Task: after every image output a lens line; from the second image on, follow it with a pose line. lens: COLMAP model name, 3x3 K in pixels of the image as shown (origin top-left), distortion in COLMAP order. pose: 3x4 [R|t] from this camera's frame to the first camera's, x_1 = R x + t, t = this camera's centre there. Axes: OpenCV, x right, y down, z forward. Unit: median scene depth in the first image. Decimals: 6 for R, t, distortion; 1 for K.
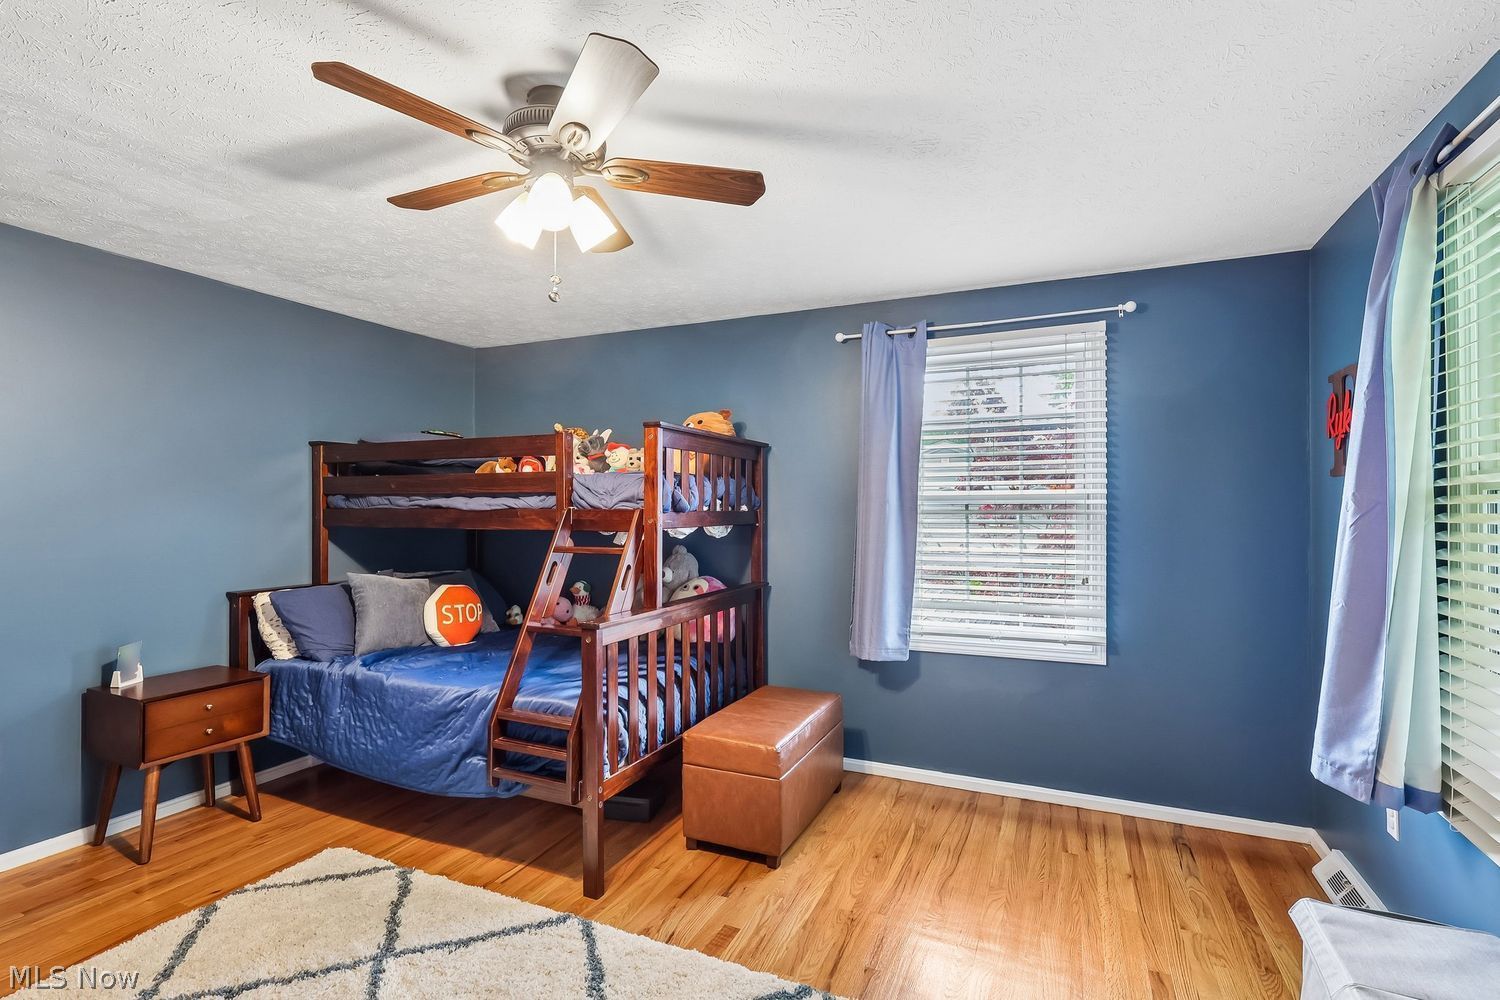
lens RADIAL K [[696.6, 0, 754.4], [0, 696.6, 504.9], [0, 0, 1]] dist [0.000683, 0.001829]
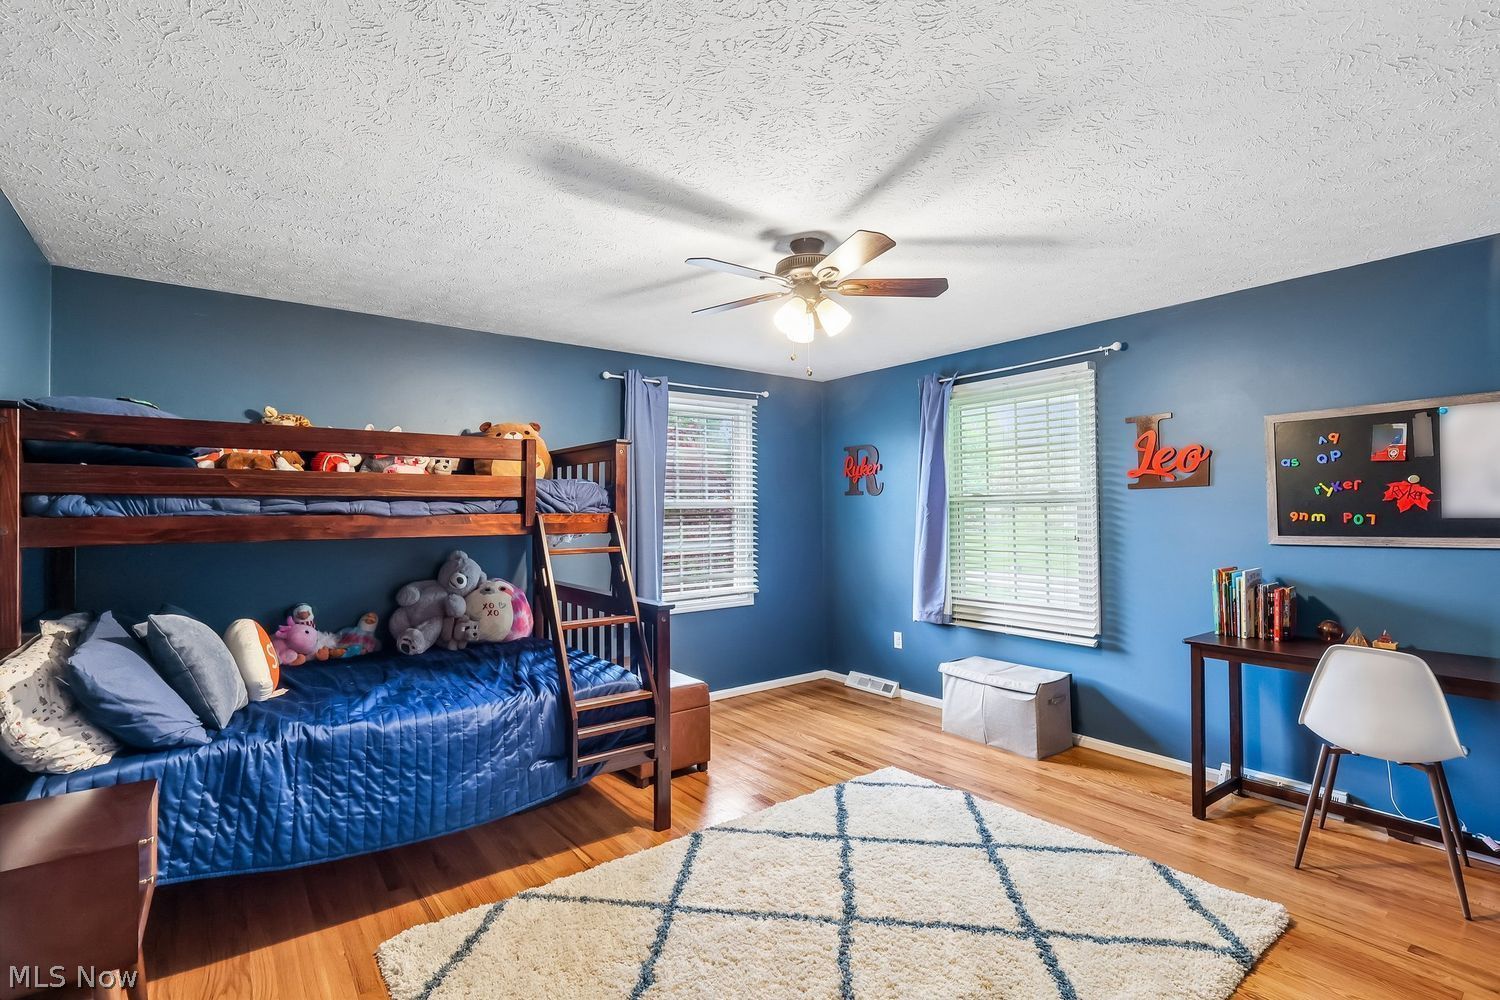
lens RADIAL K [[696.6, 0, 715.5], [0, 696.6, 502.3], [0, 0, 1]] dist [0.000683, 0.001829]
pose [[0.499270, 0.006371, 0.866423, -1.030910], [0.004158, 0.999944, -0.009749, 0.000137], [-0.866436, 0.008470, 0.499216, 0.252207]]
